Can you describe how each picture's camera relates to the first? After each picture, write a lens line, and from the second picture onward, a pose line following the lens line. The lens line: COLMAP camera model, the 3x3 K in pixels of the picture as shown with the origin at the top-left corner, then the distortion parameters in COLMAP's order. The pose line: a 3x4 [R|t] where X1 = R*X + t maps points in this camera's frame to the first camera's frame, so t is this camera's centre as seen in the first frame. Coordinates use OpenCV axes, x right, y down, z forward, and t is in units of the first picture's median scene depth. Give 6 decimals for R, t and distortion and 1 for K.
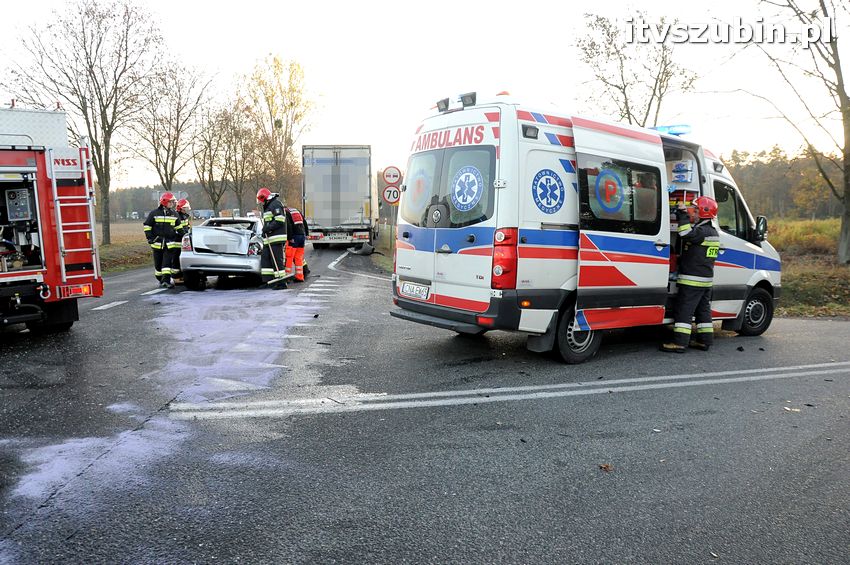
lens RADIAL K [[673.8, 0, 427.4], [0, 673.8, 286.3], [0, 0, 1]] dist [-0.138385, 0.098022]
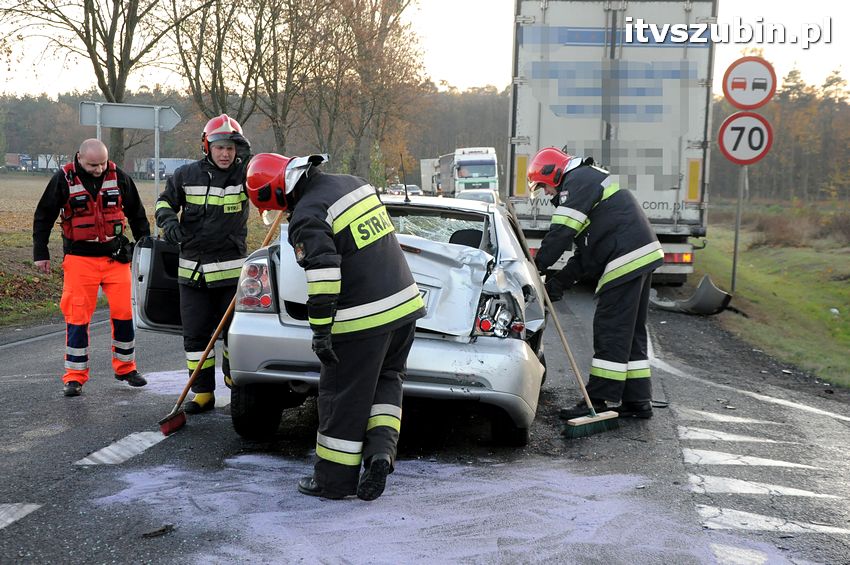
lens RADIAL K [[1465.7, 0, 421.8], [0, 1465.7, 282.0], [0, 0, 1]] dist [0.168729, 0.000000]
pose [[0.990024, 0.045561, -0.133330, -0.637563], [-0.050809, 0.998051, -0.036223, -0.136938], [0.131420, 0.042636, 0.990409, 1.162952]]
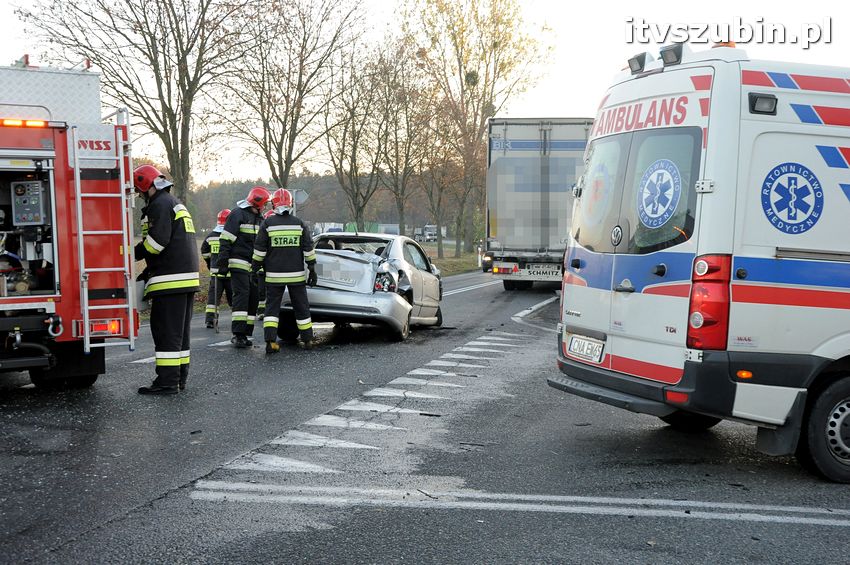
lens RADIAL K [[1174.3, 0, 423.4], [0, 1174.3, 280.5], [0, 0, 1]] dist [0.165533, 0.000000]
pose [[0.966193, 0.030035, -0.256065, 0.124204], [-0.047373, 0.996963, -0.061811, 0.019108], [0.253431, 0.071852, 0.964681, -0.149176]]
